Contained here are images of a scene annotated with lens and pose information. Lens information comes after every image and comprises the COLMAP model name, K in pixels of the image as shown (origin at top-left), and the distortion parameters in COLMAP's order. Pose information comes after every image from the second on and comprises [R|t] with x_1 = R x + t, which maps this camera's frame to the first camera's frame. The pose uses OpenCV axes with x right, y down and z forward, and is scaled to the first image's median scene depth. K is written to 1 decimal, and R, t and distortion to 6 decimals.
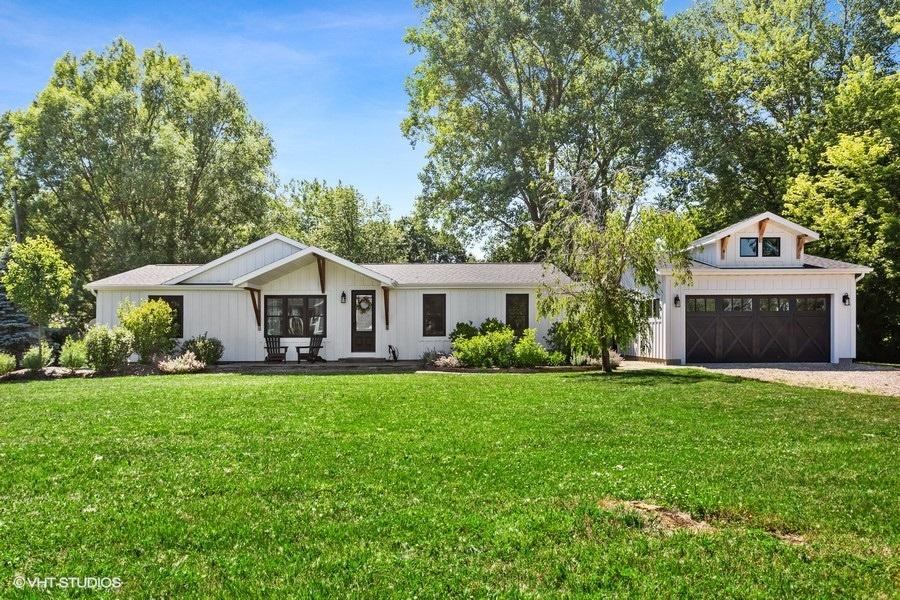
lens RADIAL K [[630.7, 0, 450.1], [0, 630.7, 302.9], [0, 0, 1]] dist [-0.007576, -0.001945]
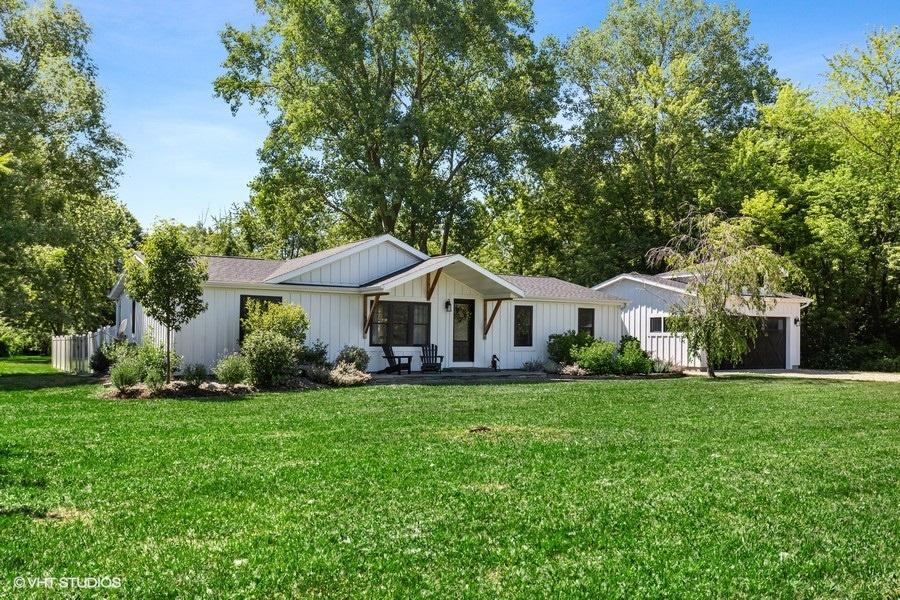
lens RADIAL K [[797.6, 0, 449.7], [0, 797.6, 300.3], [0, 0, 1]] dist [-0.007146, -0.002436]
pose [[0.852328, 0.039478, 0.521515, -0.813571], [-0.035927, 0.999211, -0.016923, 0.003440], [-0.521772, -0.004312, 0.853074, -0.053567]]
